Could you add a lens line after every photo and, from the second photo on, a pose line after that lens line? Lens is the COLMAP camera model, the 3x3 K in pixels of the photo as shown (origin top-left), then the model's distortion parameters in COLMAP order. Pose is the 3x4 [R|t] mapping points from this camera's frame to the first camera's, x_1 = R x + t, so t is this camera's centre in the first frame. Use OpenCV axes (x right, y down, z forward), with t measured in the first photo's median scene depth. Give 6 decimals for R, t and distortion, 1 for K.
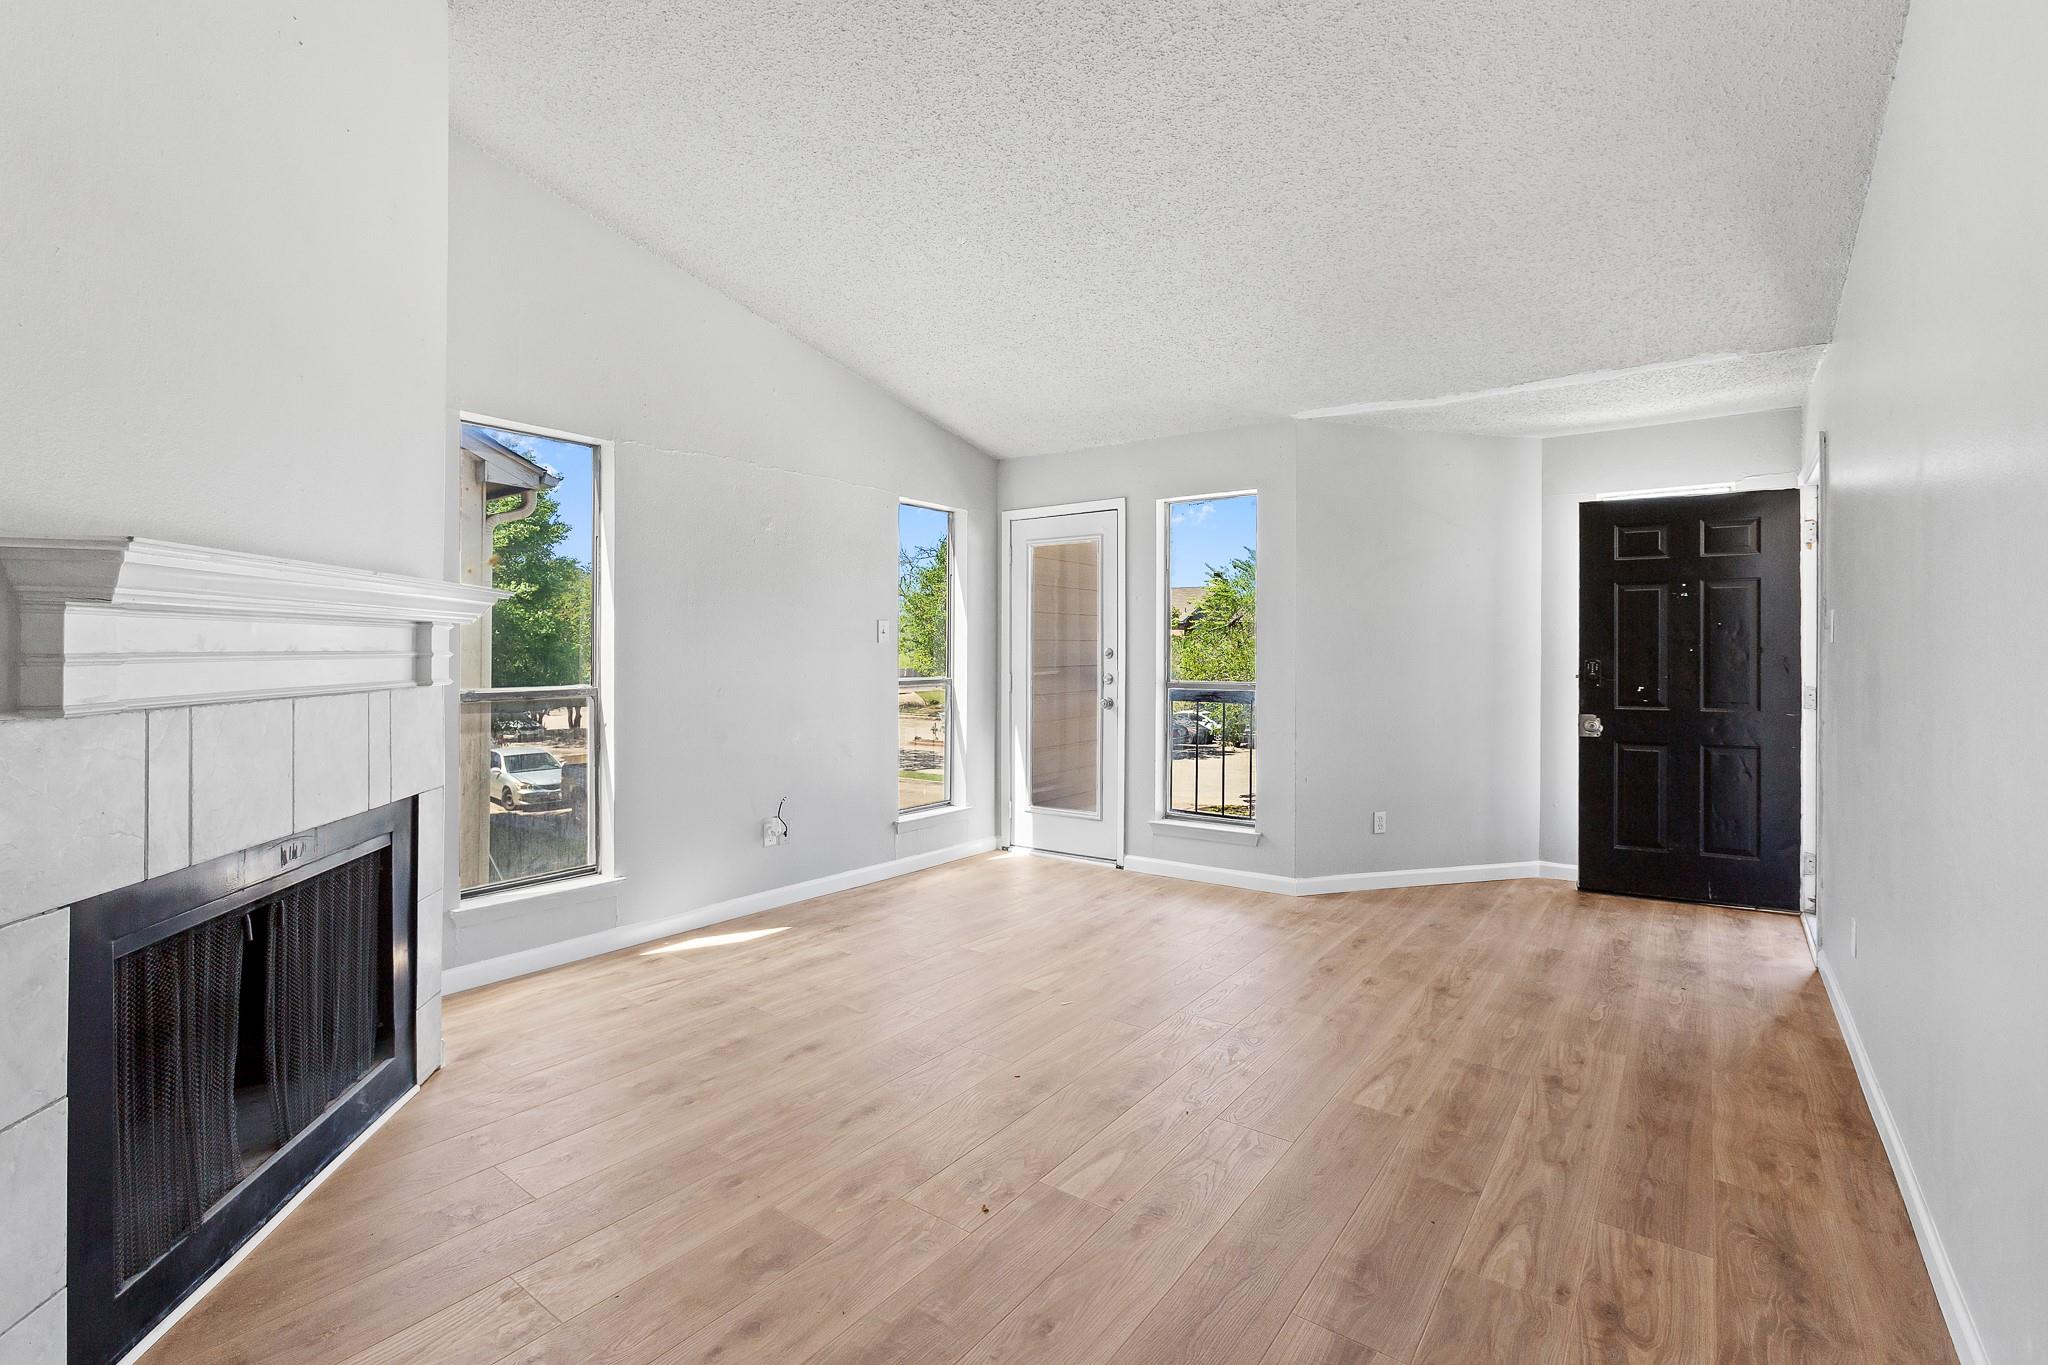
lens RADIAL K [[940.5, 0, 1024.9], [0, 940.5, 671.7], [0, 0, 1]] dist [-0.012556, 0.006932]
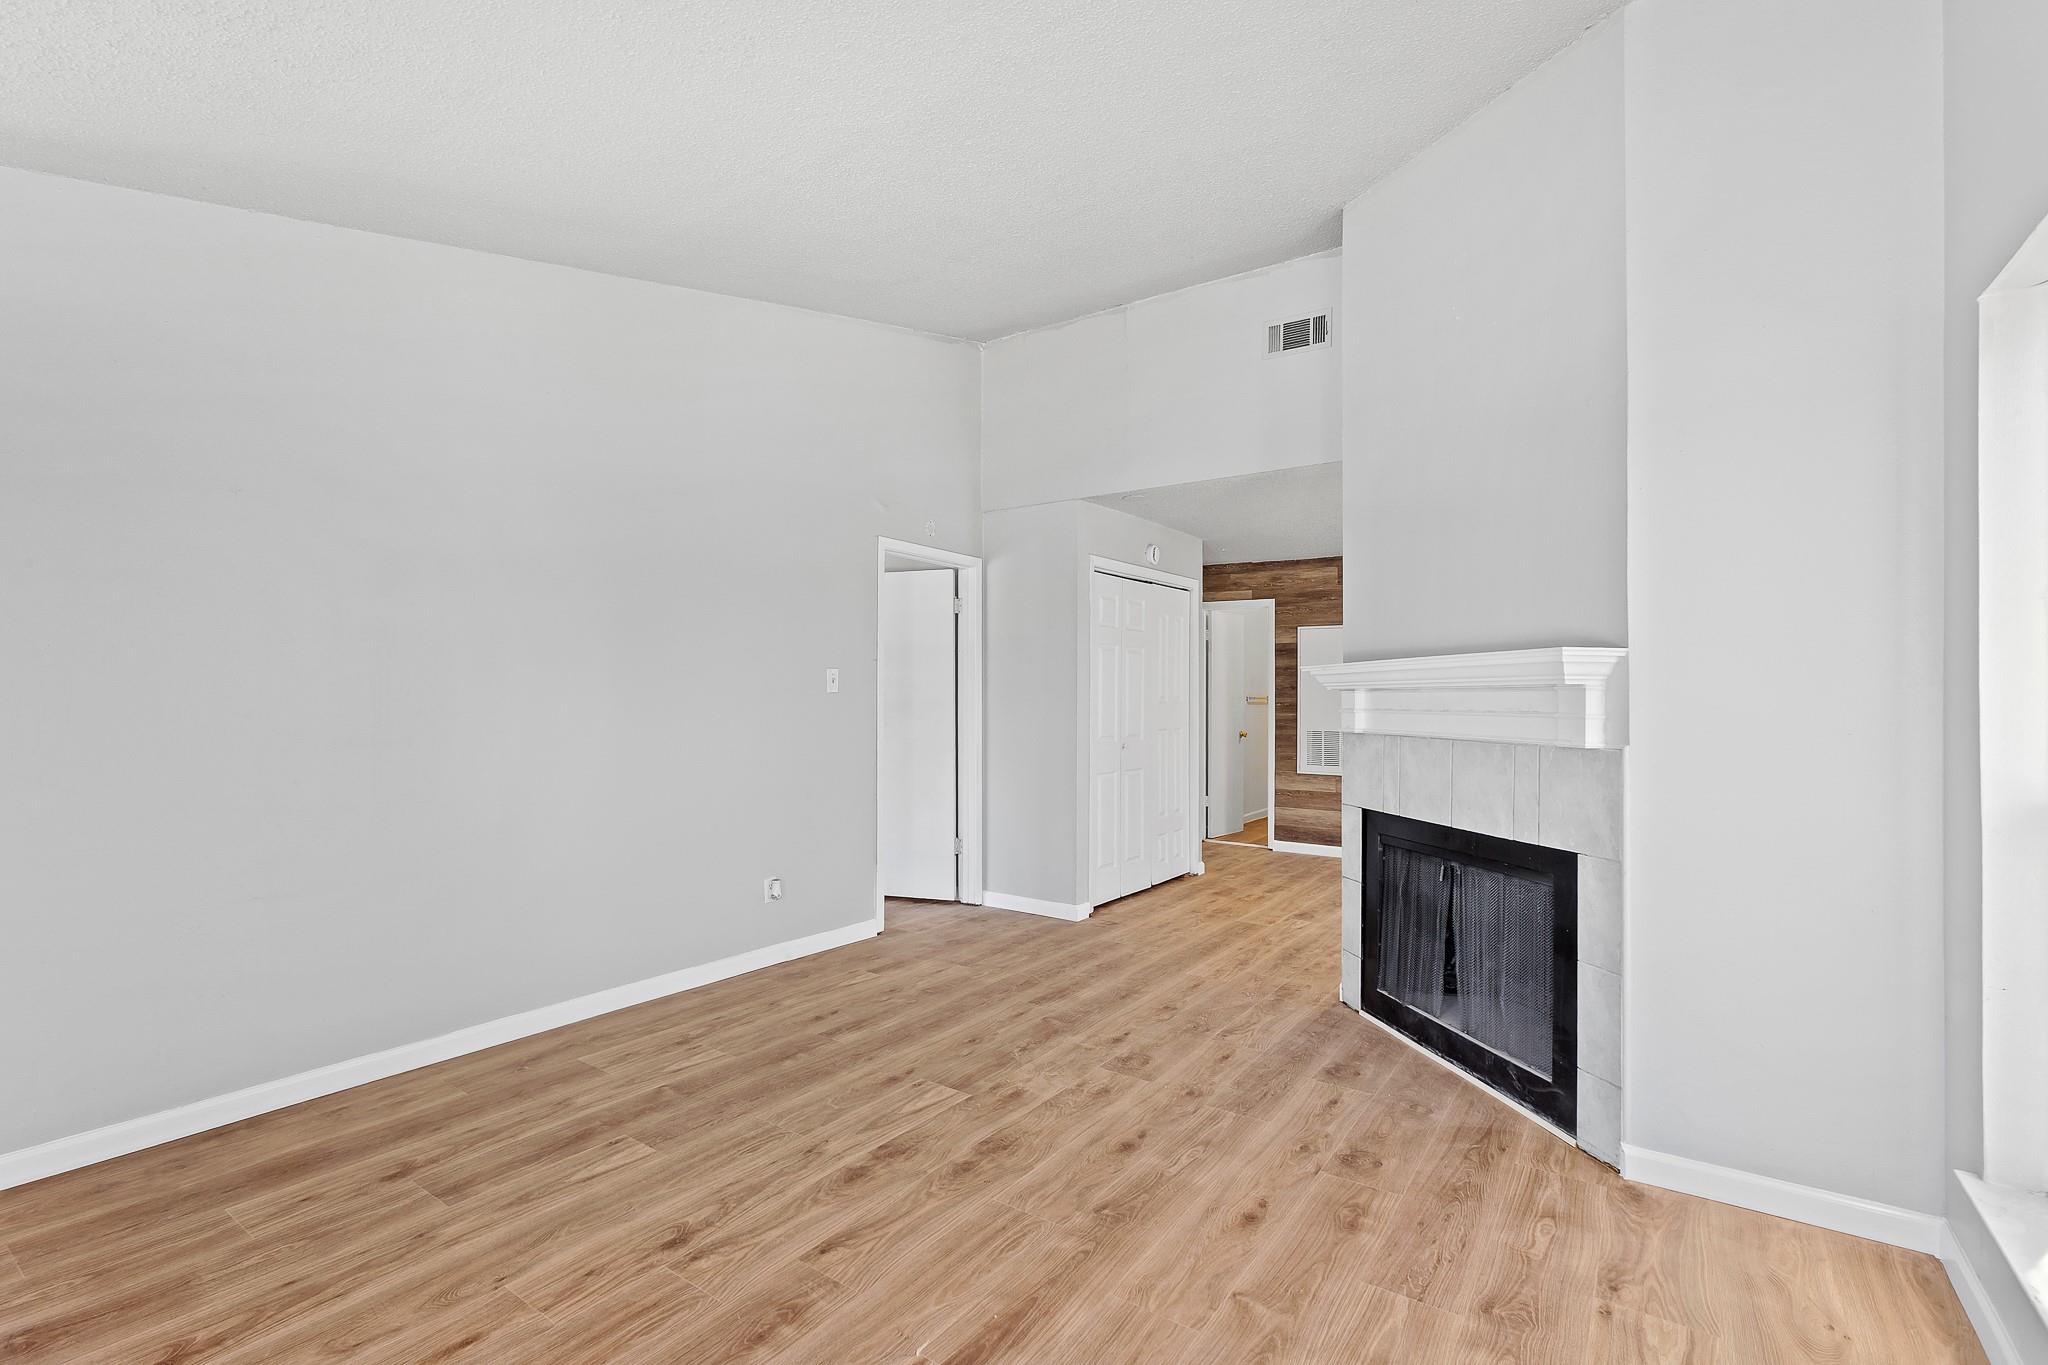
lens RADIAL K [[940.5, 0, 1015.8], [0, 940.5, 680.9], [0, 0, 1]] dist [-0.012556, 0.006932]
pose [[-0.999587, -0.012221, -0.025994, -0.005990], [-0.012347, 0.999913, 0.004688, -0.056057], [0.025934, 0.005007, -0.999651, 1.962433]]
